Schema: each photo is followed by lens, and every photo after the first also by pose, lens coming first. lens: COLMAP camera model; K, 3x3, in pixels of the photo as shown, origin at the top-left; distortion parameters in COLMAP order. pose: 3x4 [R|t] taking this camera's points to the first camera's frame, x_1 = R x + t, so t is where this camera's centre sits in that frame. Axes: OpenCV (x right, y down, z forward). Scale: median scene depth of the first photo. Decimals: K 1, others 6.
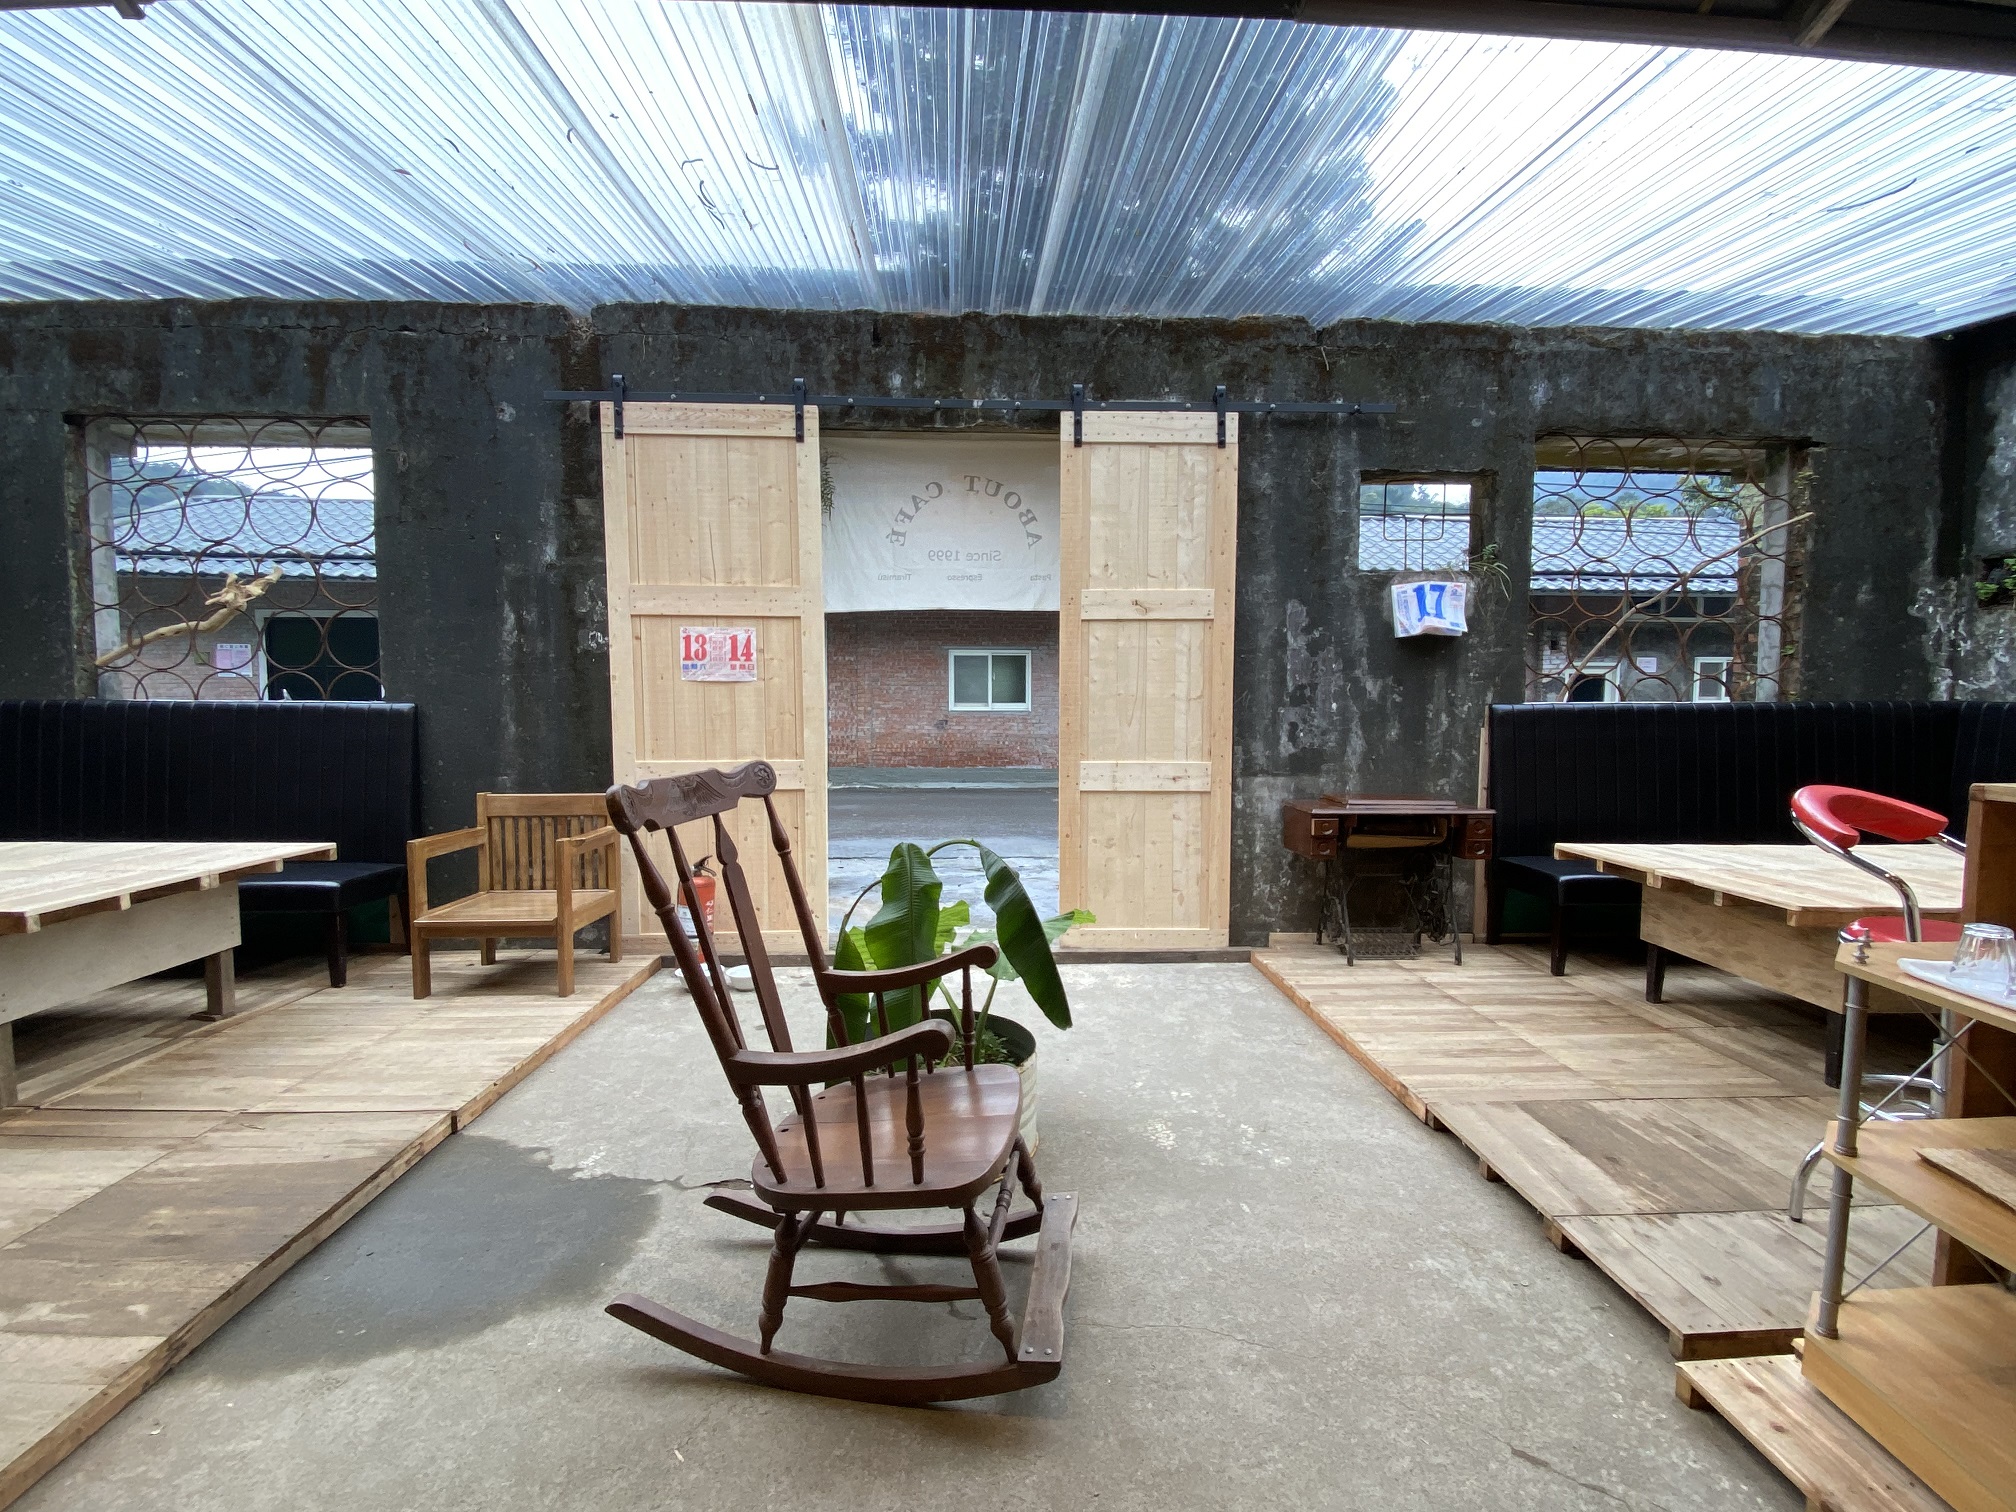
lens RADIAL K [[881.9, 0, 1008.7], [0, 881.9, 755.6], [0, 0, 1]] dist [-0.000666, -0.000111]
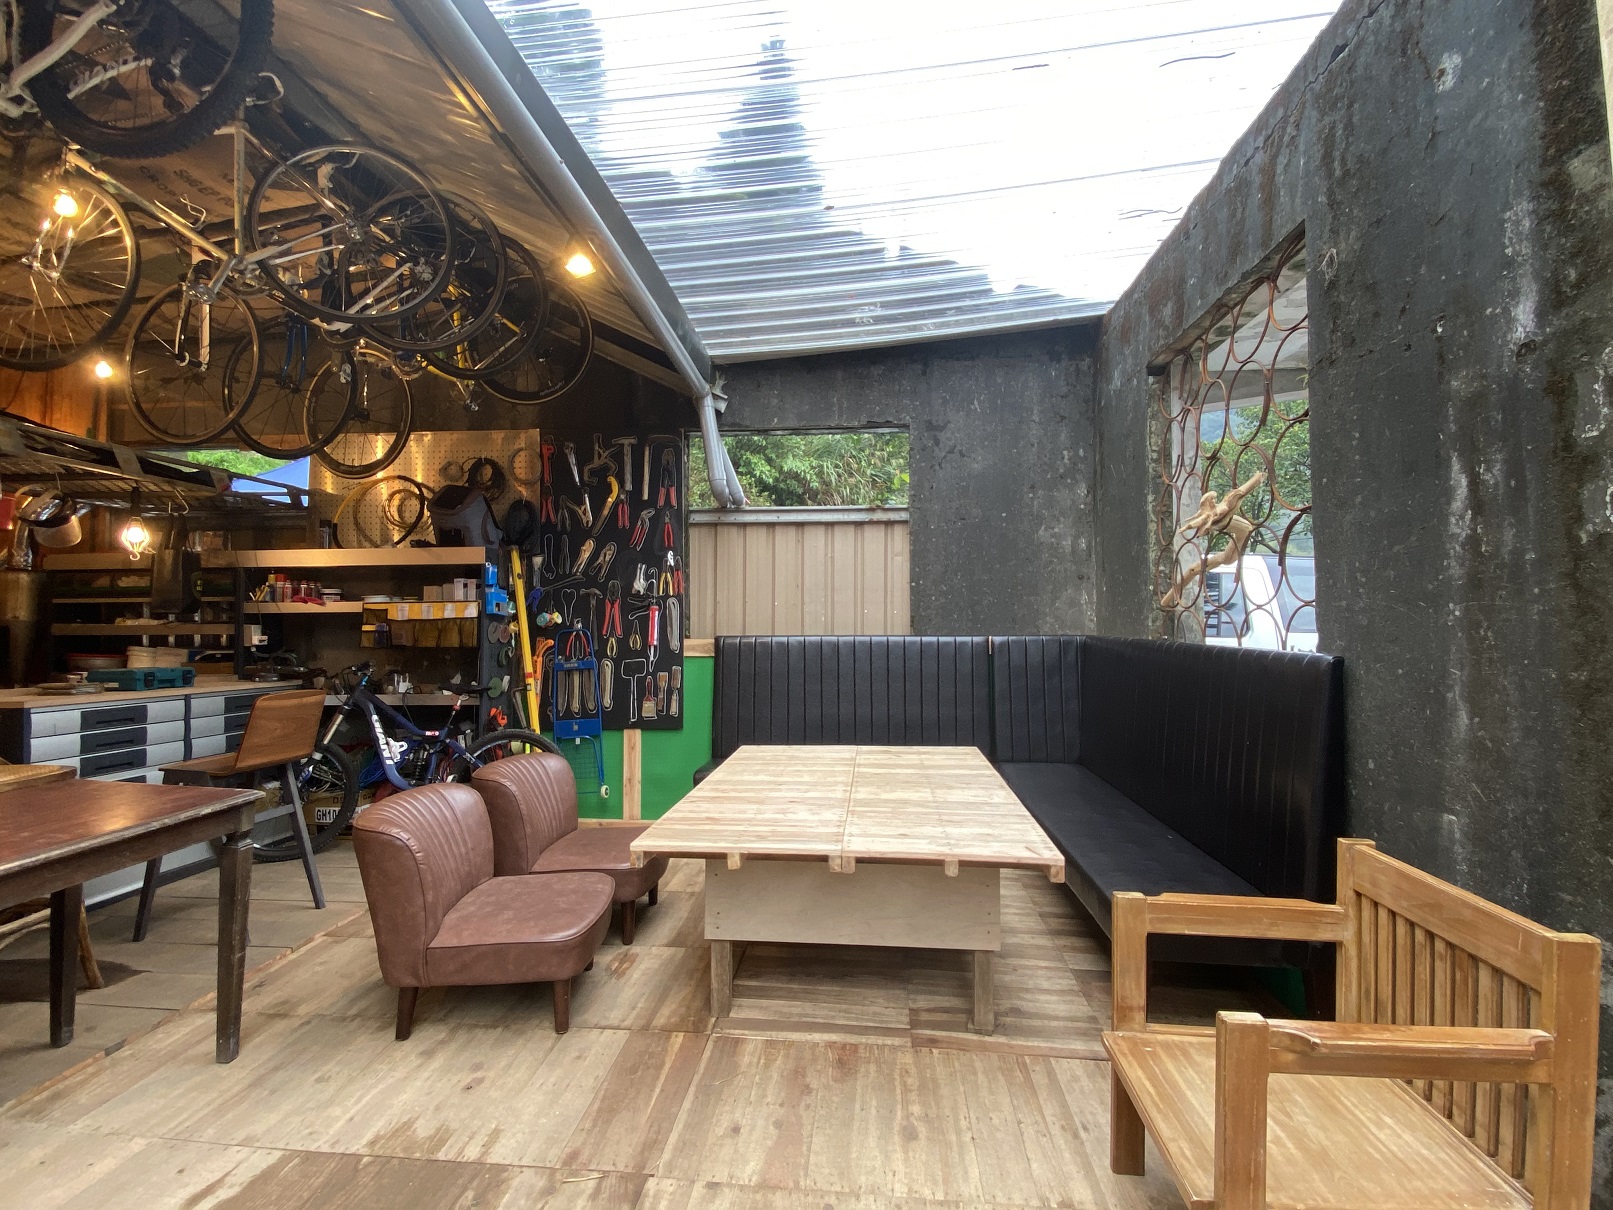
lens RADIAL K [[781.5, 0, 809.9], [0, 781.5, 598.2], [0, 0, 1]] dist [-0.003493, -0.001760]
pose [[-0.117989, -0.033011, -0.992466, -0.108856], [-0.071542, 0.997133, -0.024661, -0.060649], [0.990434, 0.068094, -0.120012, 0.717315]]
